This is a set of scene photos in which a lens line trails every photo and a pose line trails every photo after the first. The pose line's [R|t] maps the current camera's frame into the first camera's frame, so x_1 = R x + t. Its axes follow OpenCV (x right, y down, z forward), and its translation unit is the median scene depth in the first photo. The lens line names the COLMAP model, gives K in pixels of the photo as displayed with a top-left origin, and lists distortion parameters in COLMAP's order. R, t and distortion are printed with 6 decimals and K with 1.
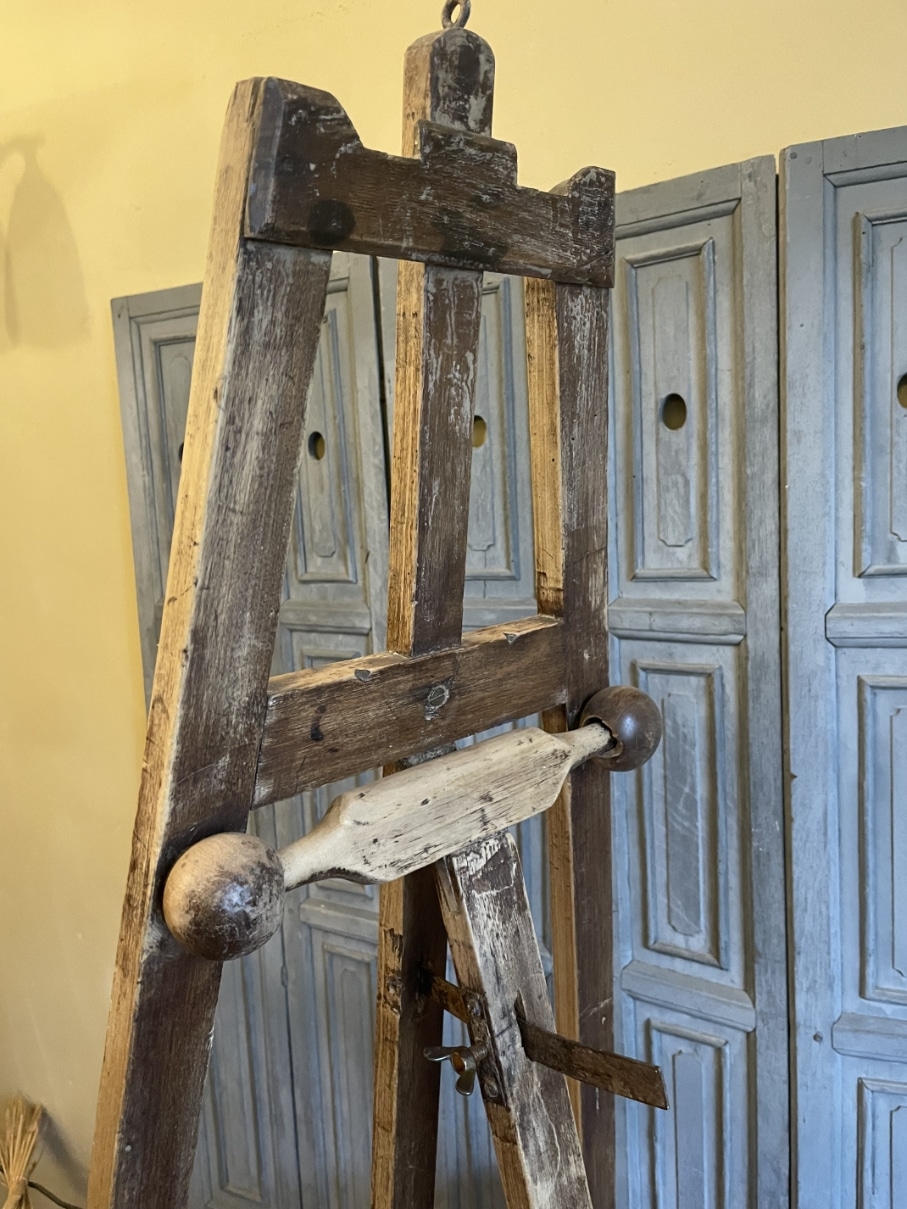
lens RADIAL K [[933.2, 0, 453.5], [0, 933.2, 604.5], [0, 0, 1]] dist [0.088422, -0.139852]
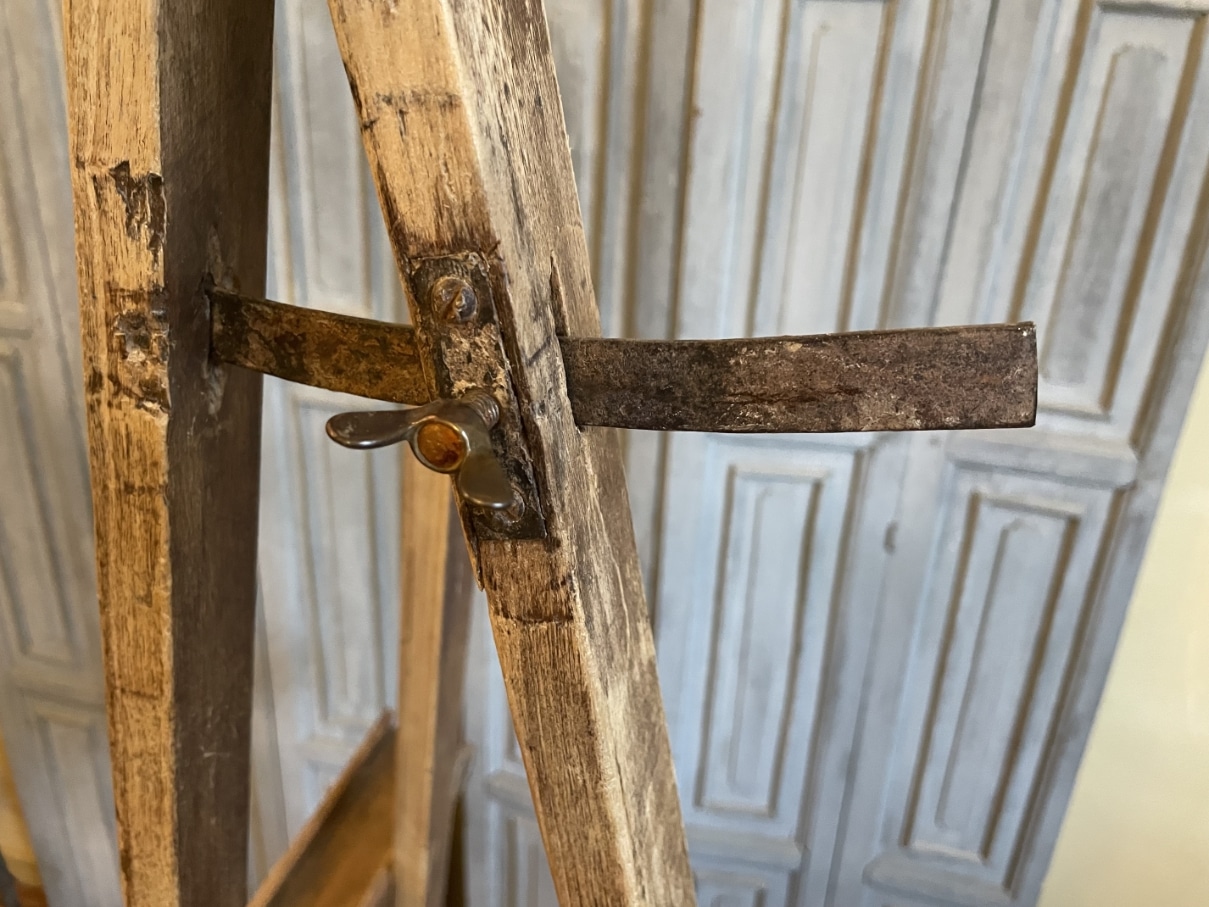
lens RADIAL K [[922.8, 0, 600.9], [0, 922.8, 439.5], [0, 0, 1]] dist [0.096272, -0.162518]
pose [[0.851360, -0.131461, 0.507843, -0.112388], [-0.016855, 0.960735, 0.276954, 0.377732], [-0.524311, -0.244347, 0.815716, 0.673217]]
